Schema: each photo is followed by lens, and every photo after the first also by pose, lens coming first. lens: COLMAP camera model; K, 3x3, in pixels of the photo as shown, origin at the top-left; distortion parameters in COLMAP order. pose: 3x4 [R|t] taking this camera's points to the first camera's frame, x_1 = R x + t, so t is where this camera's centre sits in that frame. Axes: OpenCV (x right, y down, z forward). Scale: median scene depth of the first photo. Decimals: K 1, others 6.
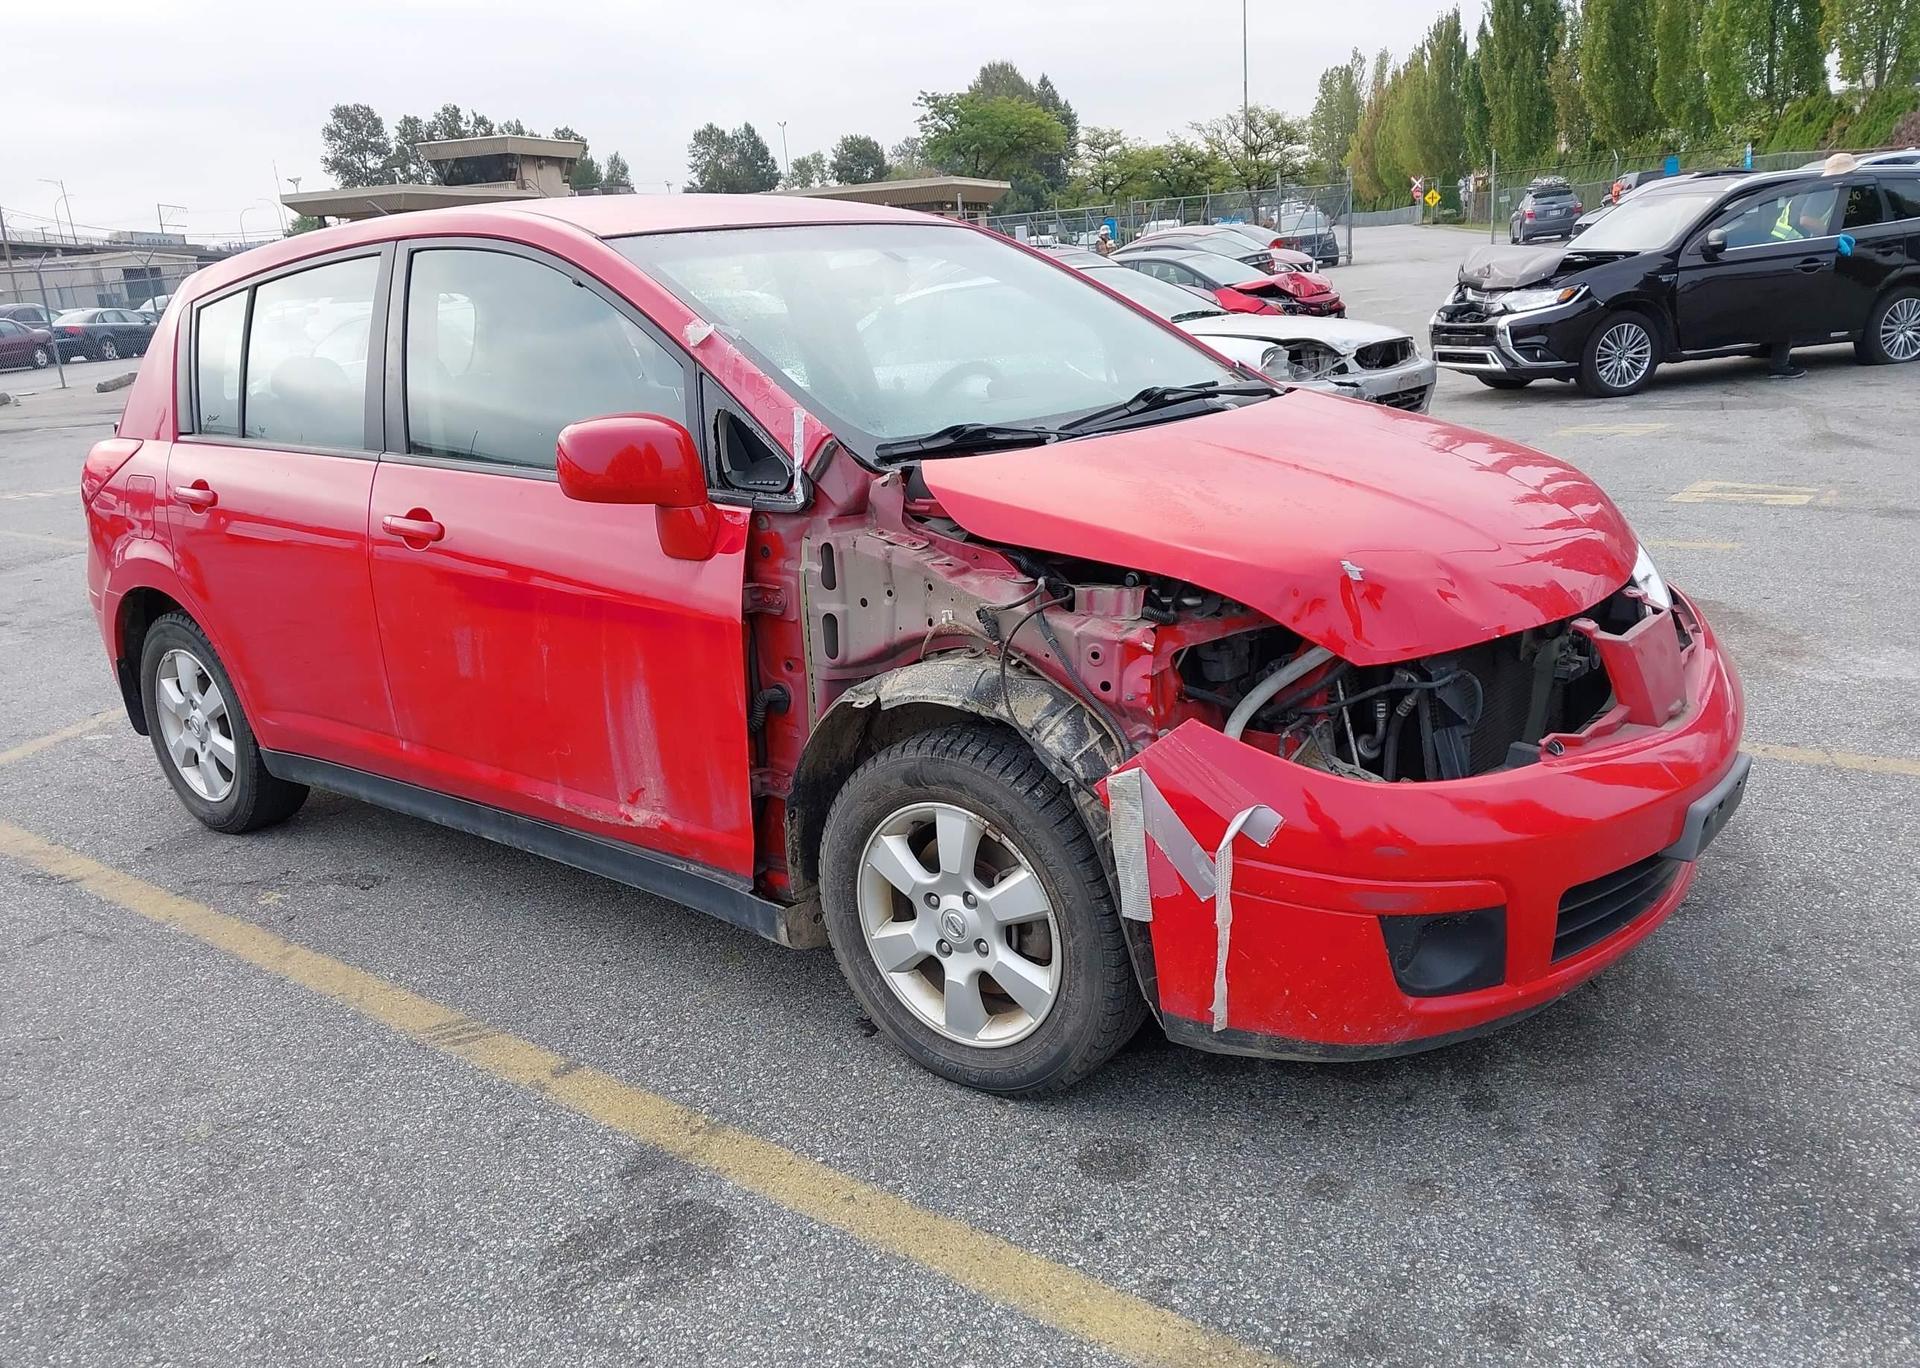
lens RADIAL K [[1526.8, 0, 960.3], [0, 1526.8, 683.8], [0, 0, 1]] dist [0.018686, -0.020694]
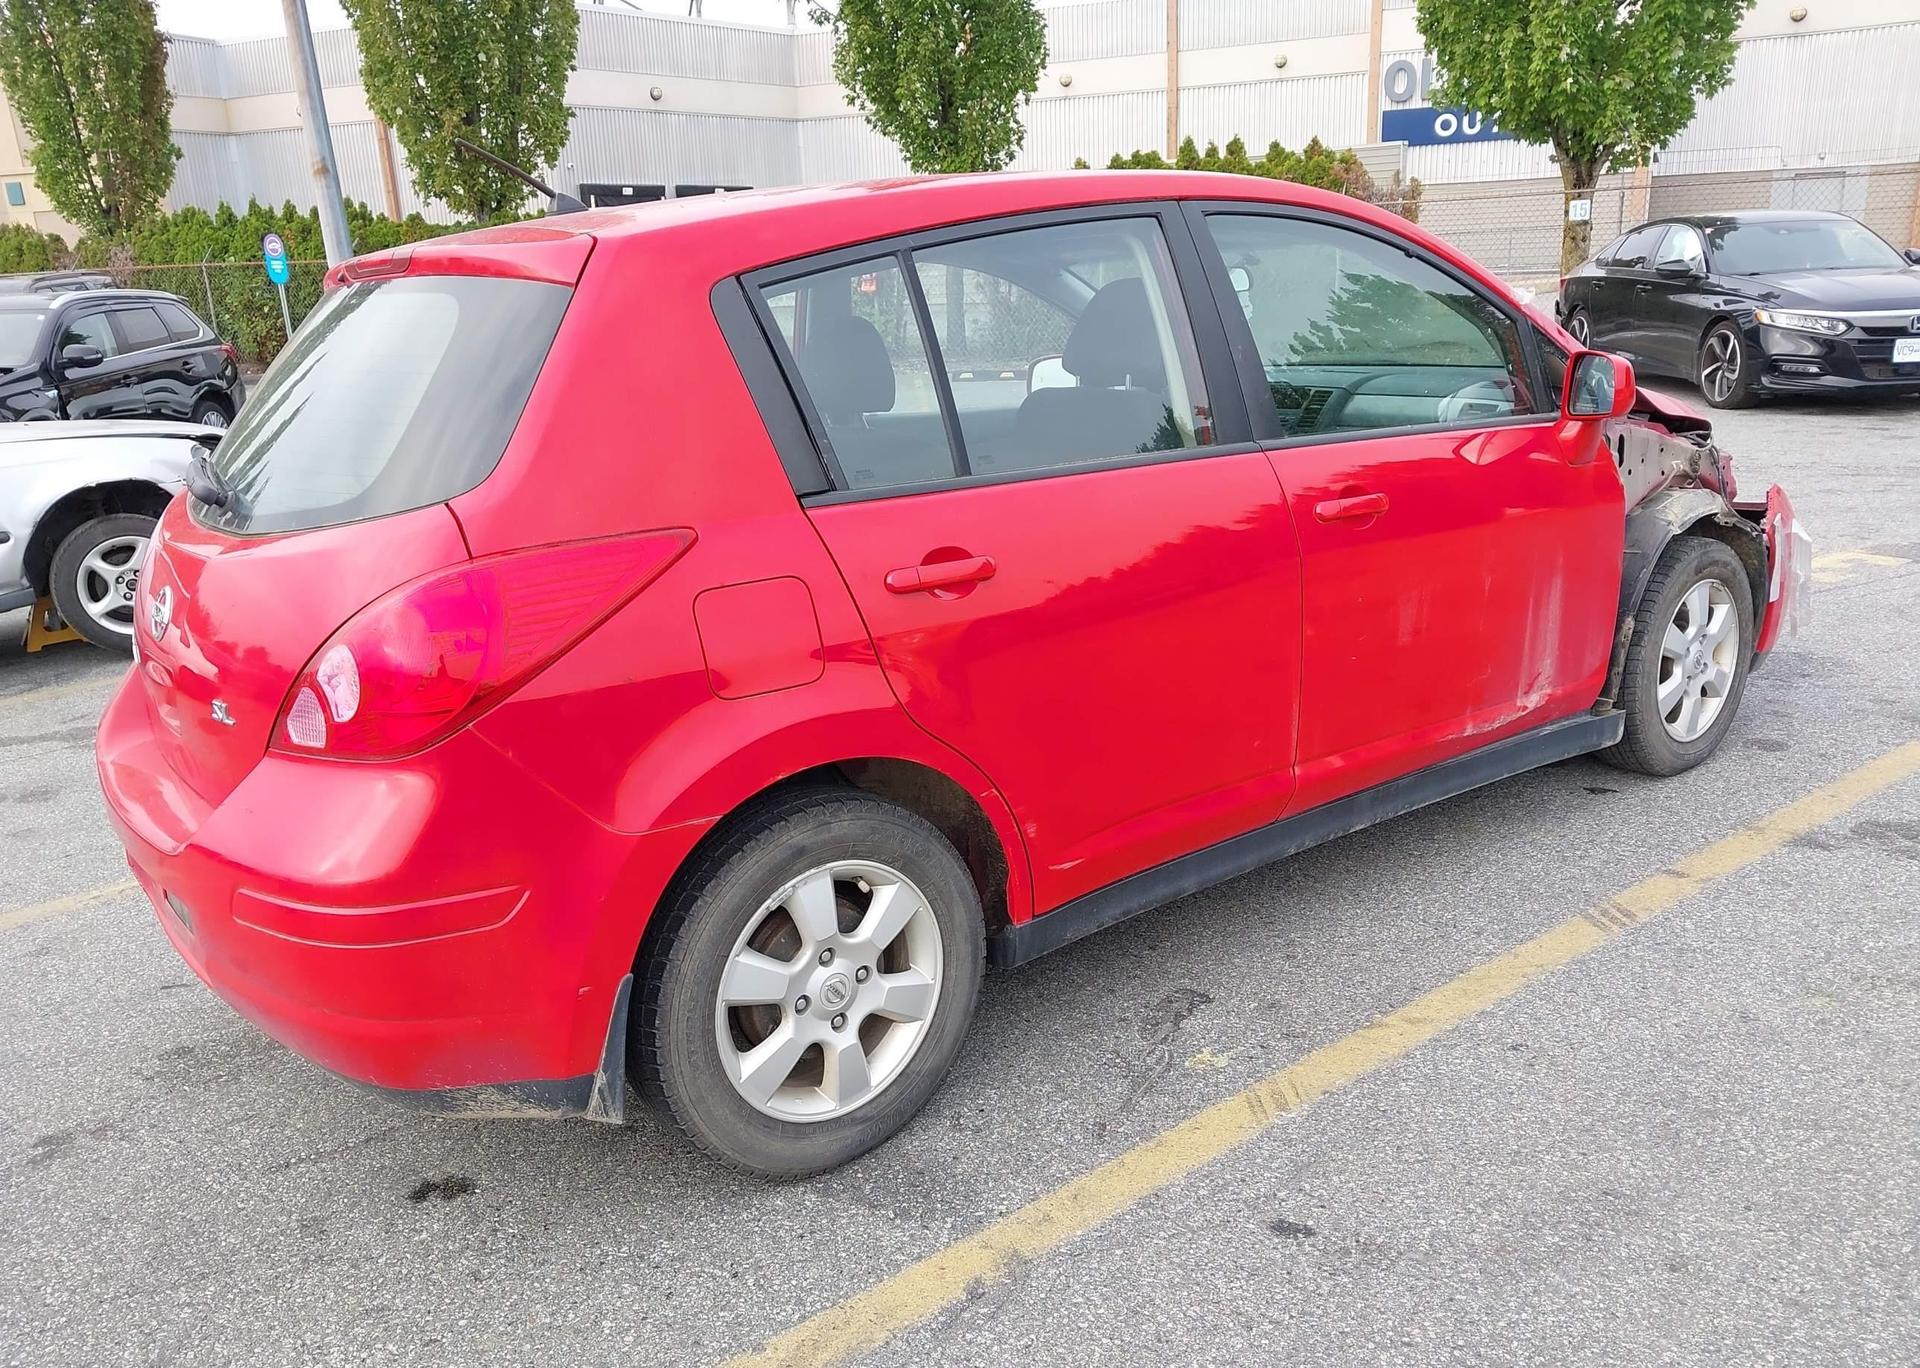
lens RADIAL K [[1526.8, 0, 962.3], [0, 1526.8, 700.8], [0, 0, 1]] dist [0.018686, -0.020694]
pose [[0.234122, -0.206185, 0.950092, -1.272443], [0.292205, 0.946991, 0.133506, -0.177097], [-0.927256, 0.246365, 0.281960, 0.951518]]
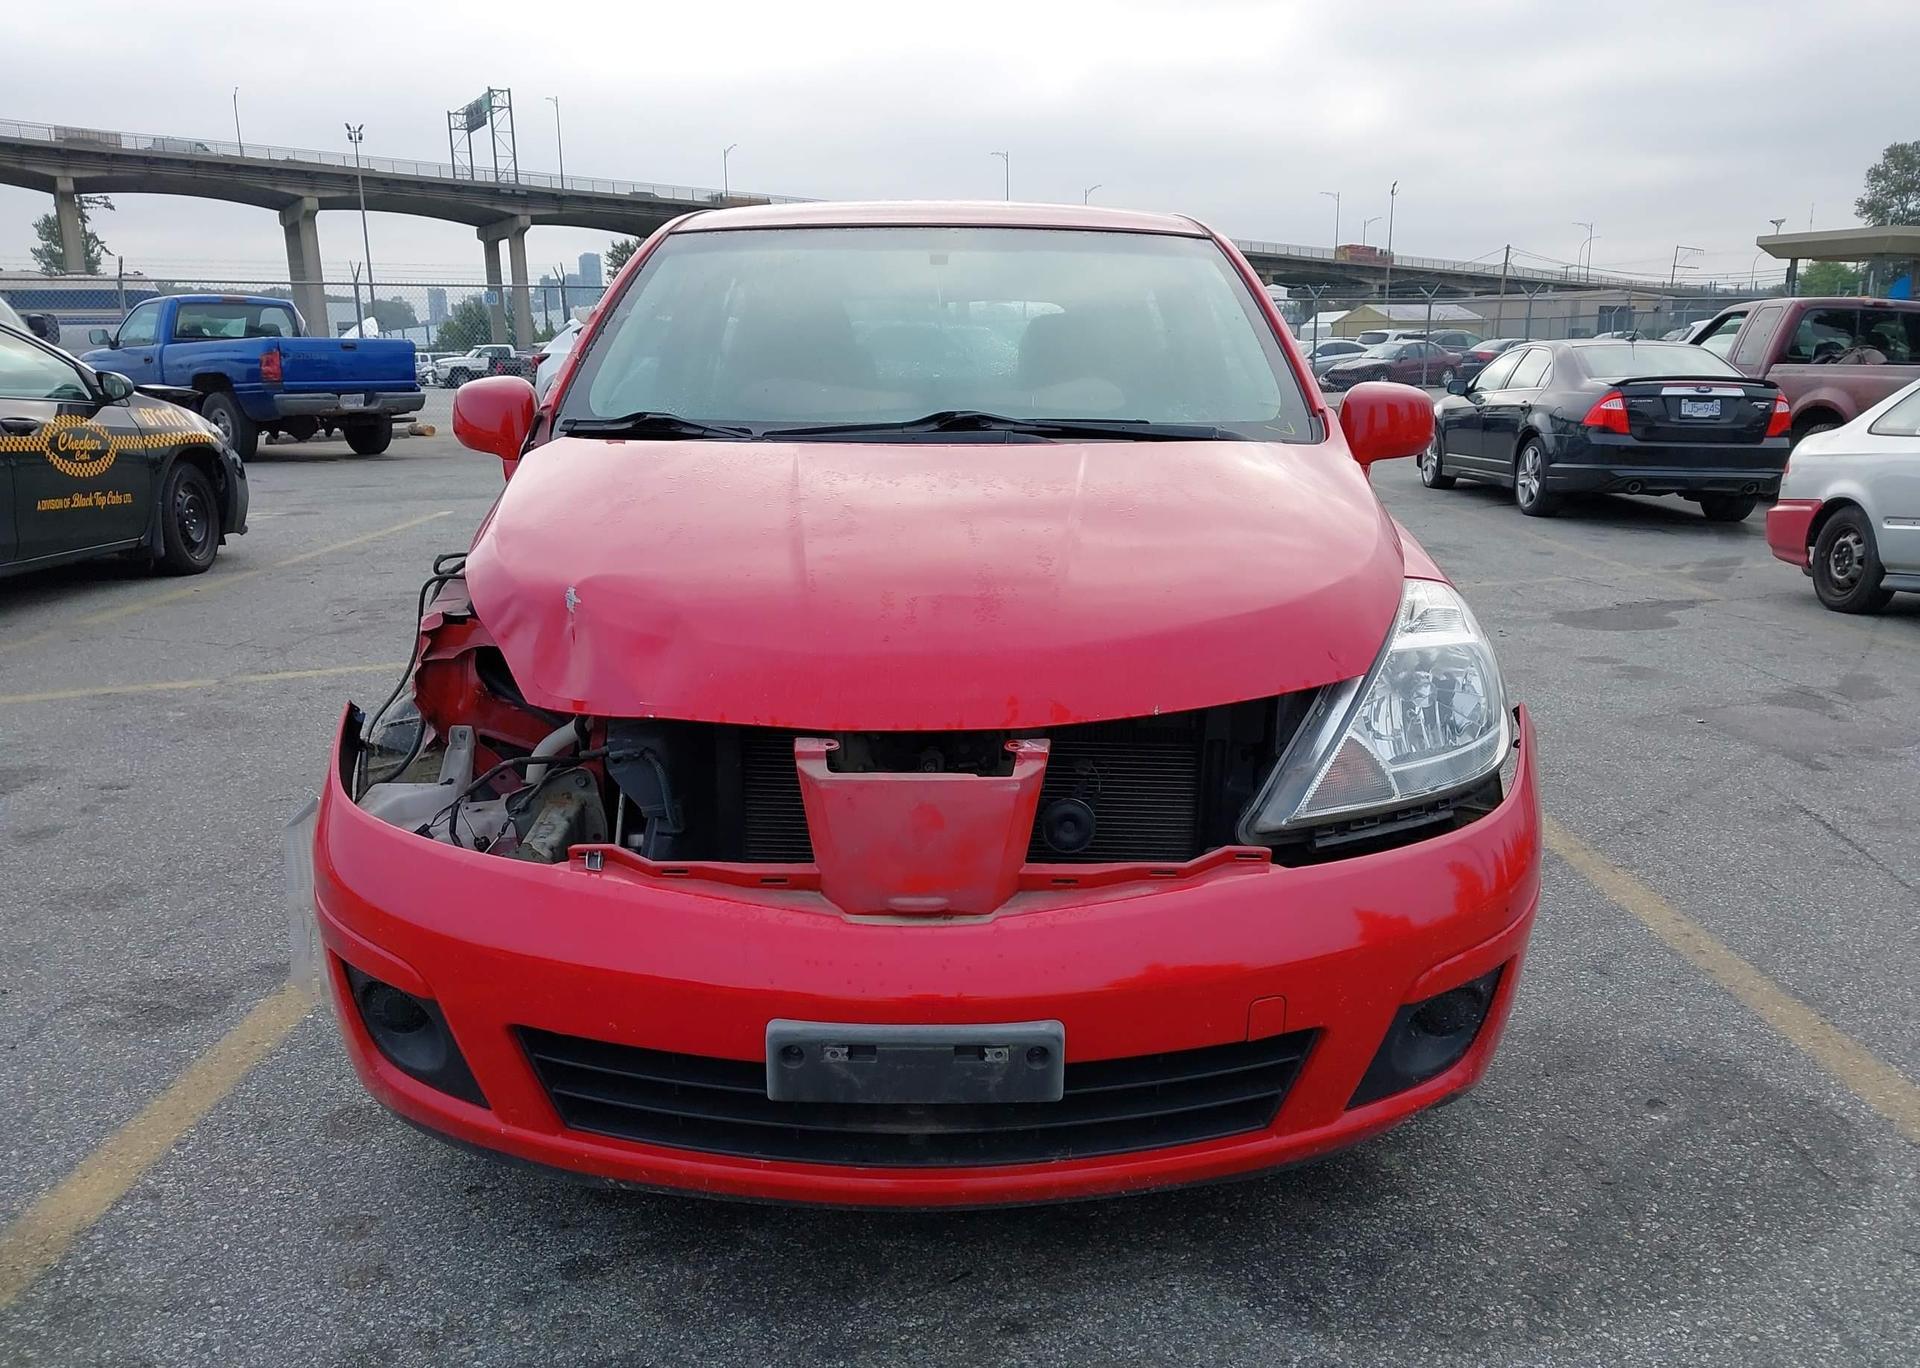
lens RADIAL K [[1526.8, 0, 988.7], [0, 1526.8, 689.2], [0, 0, 1]] dist [0.018686, -0.020694]
pose [[0.626763, 0.229566, -0.744626, 0.741112], [-0.246535, 0.964948, 0.089979, -0.111685], [0.739181, 0.127180, 0.661390, 0.422317]]
